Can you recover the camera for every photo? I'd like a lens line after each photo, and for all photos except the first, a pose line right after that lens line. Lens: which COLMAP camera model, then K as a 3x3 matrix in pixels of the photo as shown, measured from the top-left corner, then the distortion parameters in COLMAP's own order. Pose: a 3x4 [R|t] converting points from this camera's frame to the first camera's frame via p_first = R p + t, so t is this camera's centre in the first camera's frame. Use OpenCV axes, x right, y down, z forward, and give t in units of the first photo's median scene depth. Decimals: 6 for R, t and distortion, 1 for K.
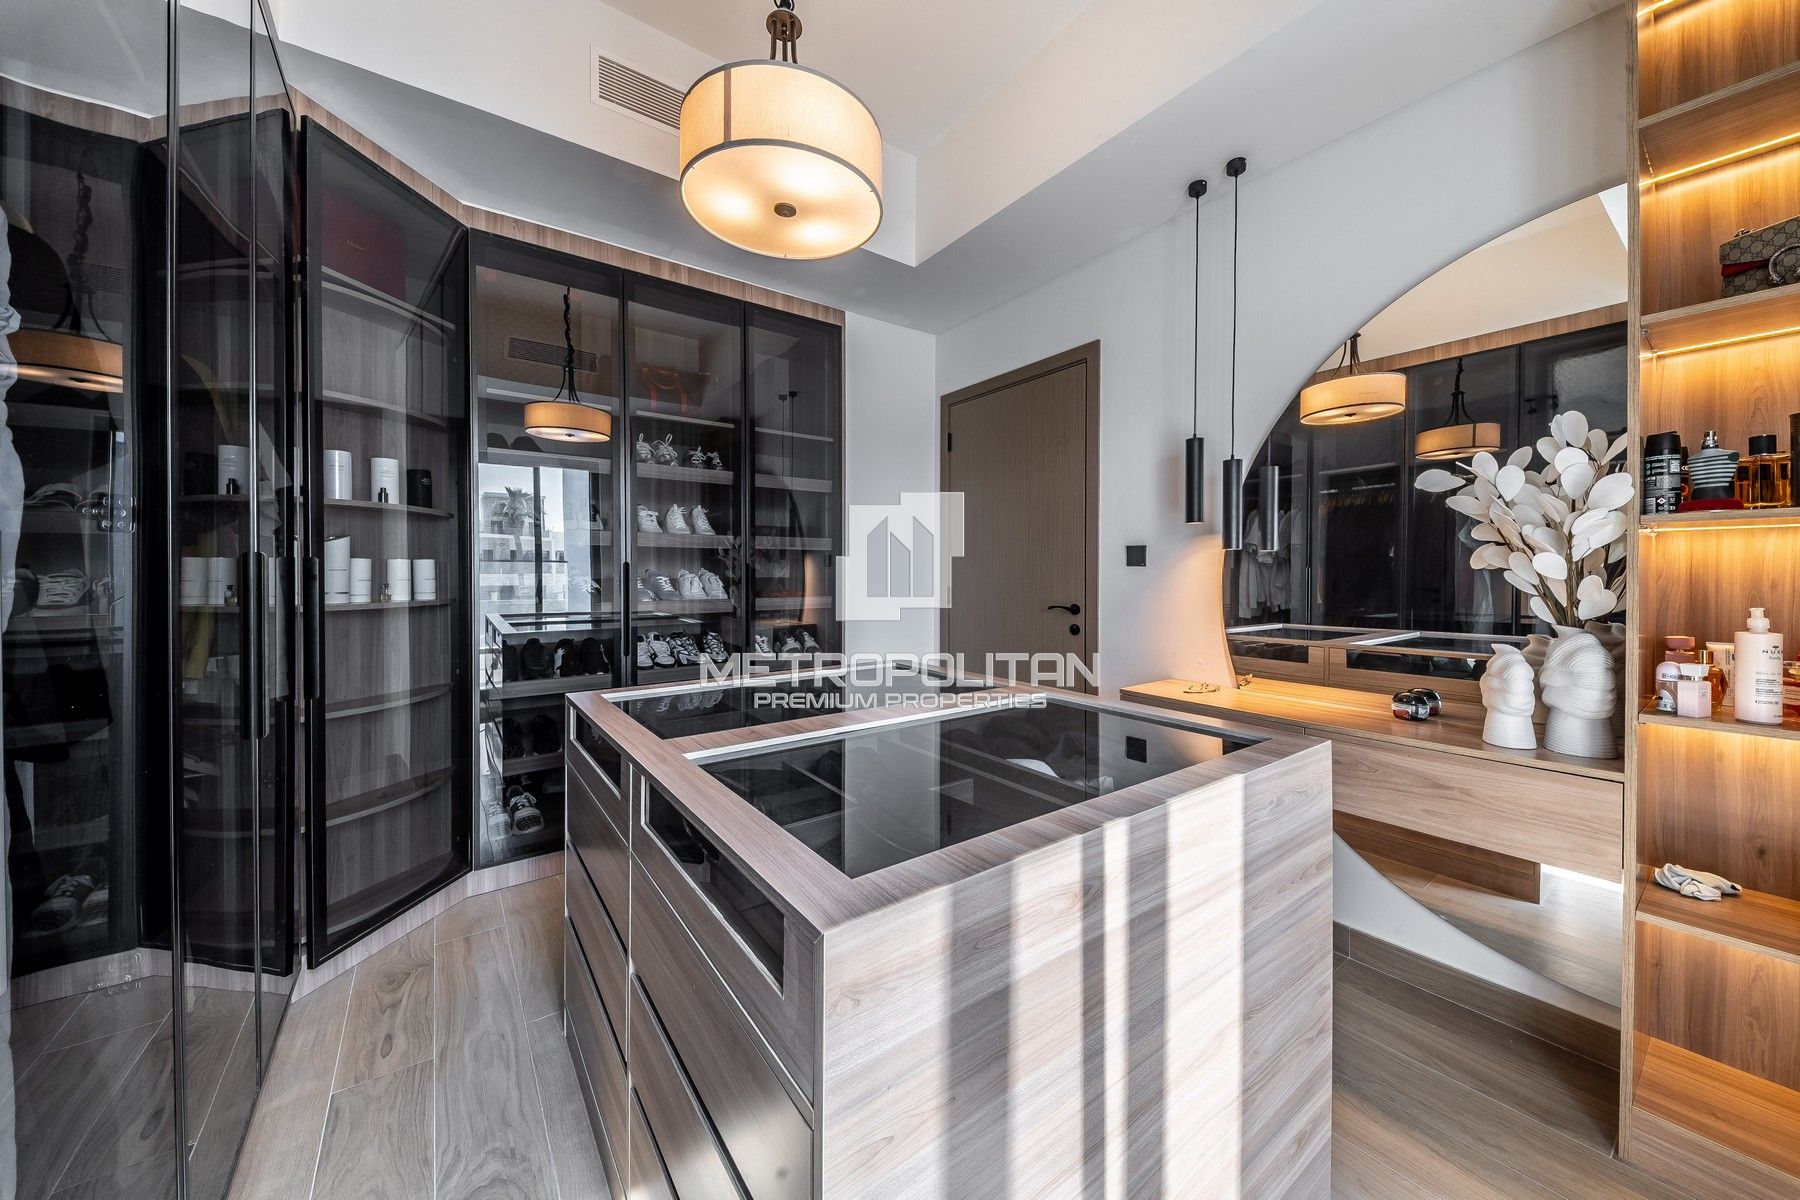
lens RADIAL K [[632.4, 0, 905.0], [0, 632.4, 581.0], [0, 0, 1]] dist [0.018672, 0.000019]
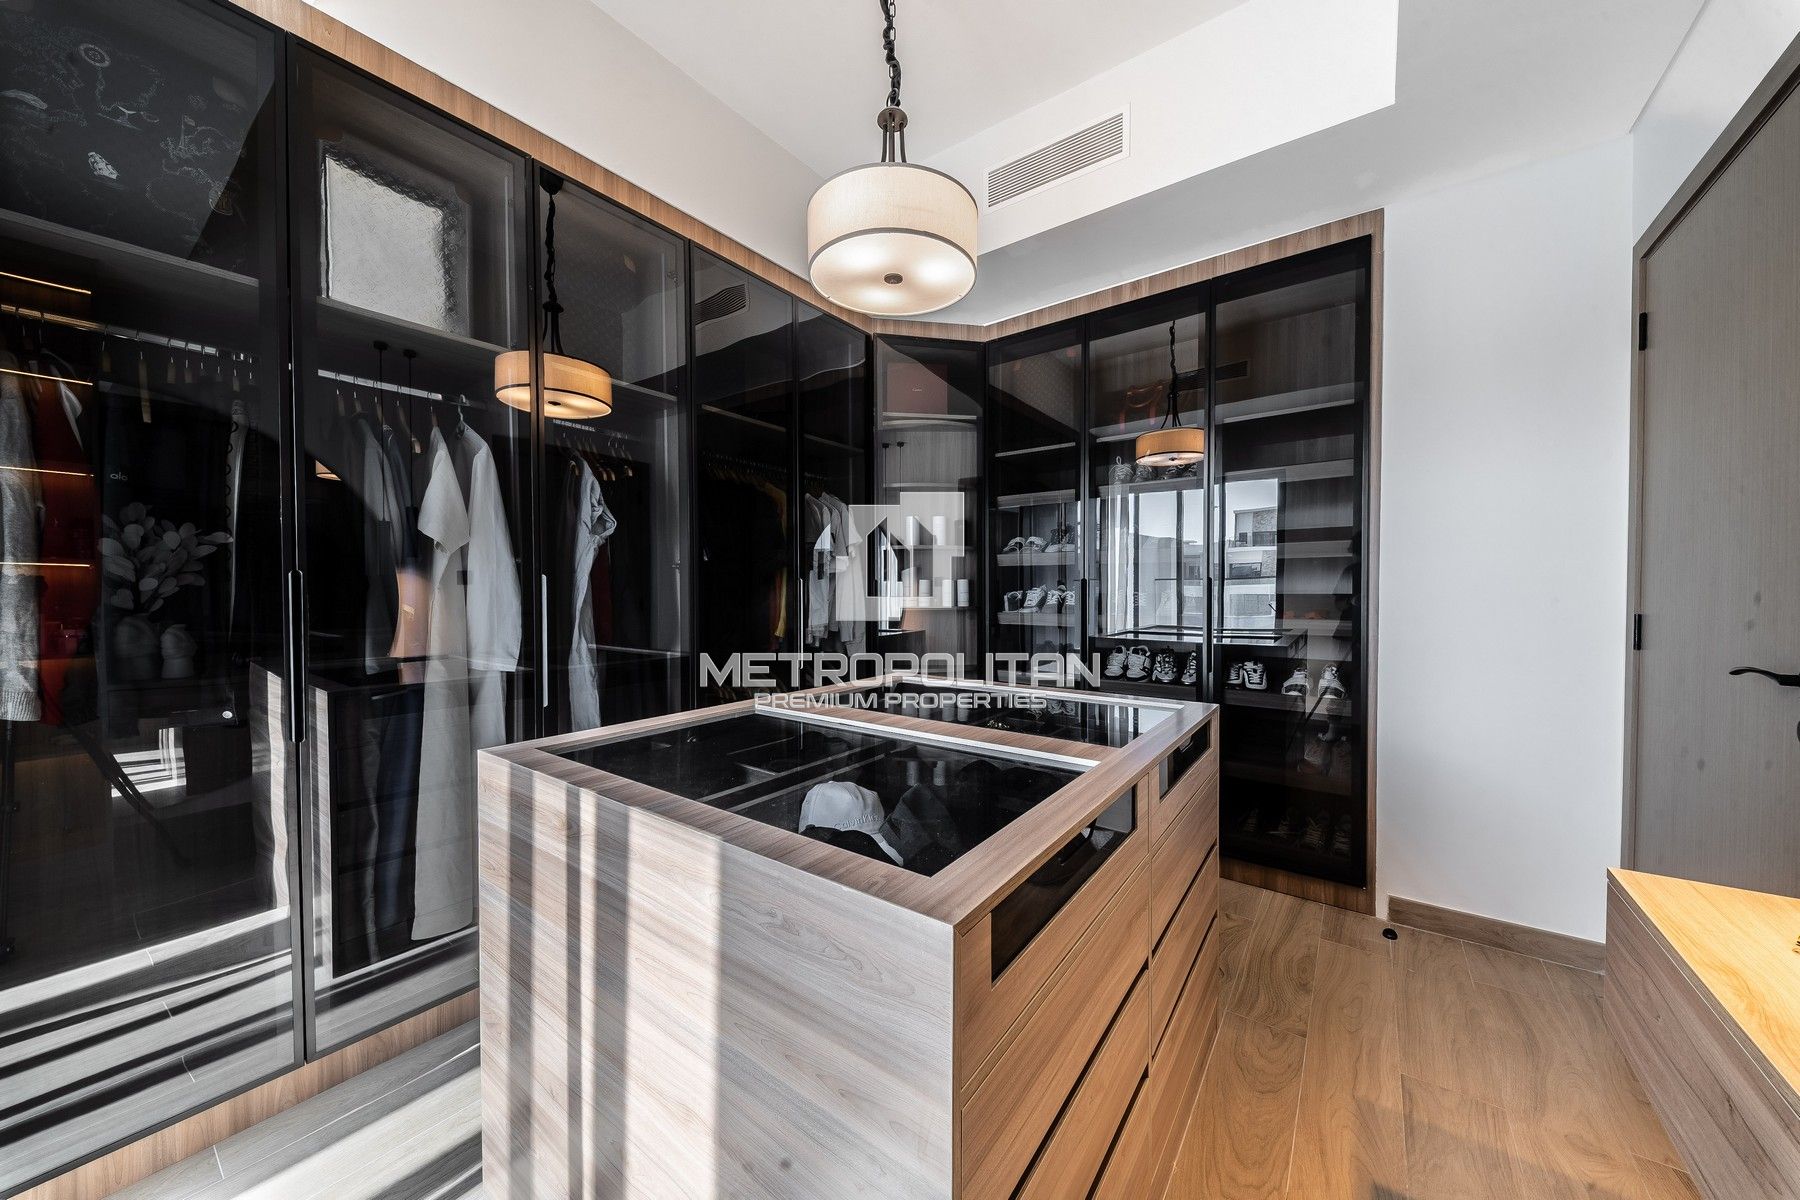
lens RADIAL K [[622.9, 0, 900.0], [0, 622.9, 600.0], [0, 0, 1]] dist [0.001202, 0.000034]
pose [[0.286366, 0.017561, -0.957959, 0.598189], [-0.010599, 0.999829, 0.015160, -0.005382], [0.958062, 0.005812, 0.286503, 0.443599]]
